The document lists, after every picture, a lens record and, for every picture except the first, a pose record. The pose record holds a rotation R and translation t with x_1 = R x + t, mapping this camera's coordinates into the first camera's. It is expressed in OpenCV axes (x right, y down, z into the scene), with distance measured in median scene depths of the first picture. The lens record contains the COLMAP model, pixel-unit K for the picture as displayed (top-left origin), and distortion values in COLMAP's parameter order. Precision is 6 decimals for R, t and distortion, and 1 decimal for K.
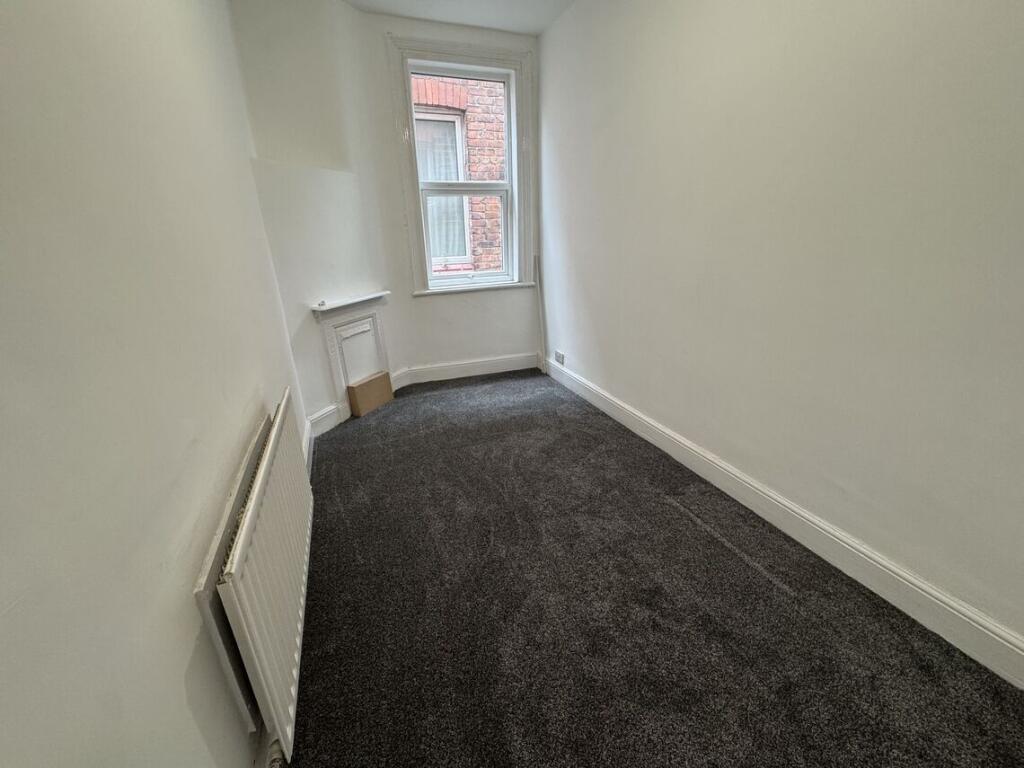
lens RADIAL K [[411.8, 0, 512.8], [0, 411.8, 383.6], [0, 0, 1]] dist [0.000412, 0.000329]
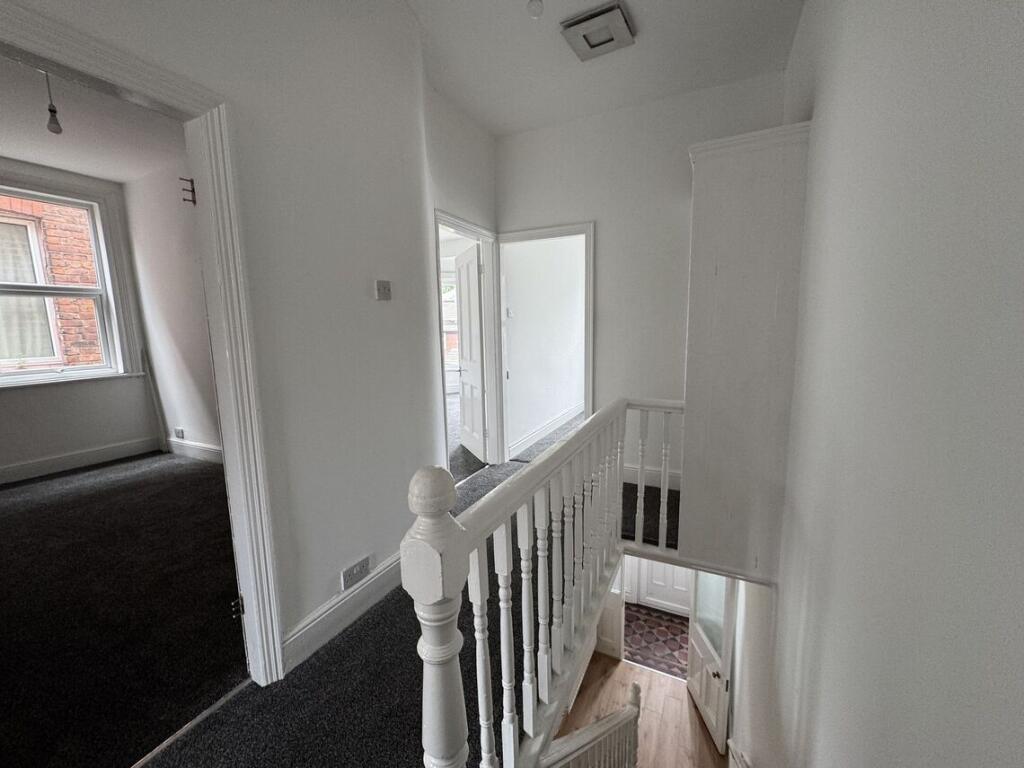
lens RADIAL K [[411.8, 0, 511.2], [0, 411.8, 380.1], [0, 0, 1]] dist [0.000412, 0.000329]
pose [[0.752868, -0.089148, 0.652106, 0.071749], [0.242561, 0.958628, -0.148988, 0.181537], [-0.611845, 0.270344, 0.743344, -0.432966]]
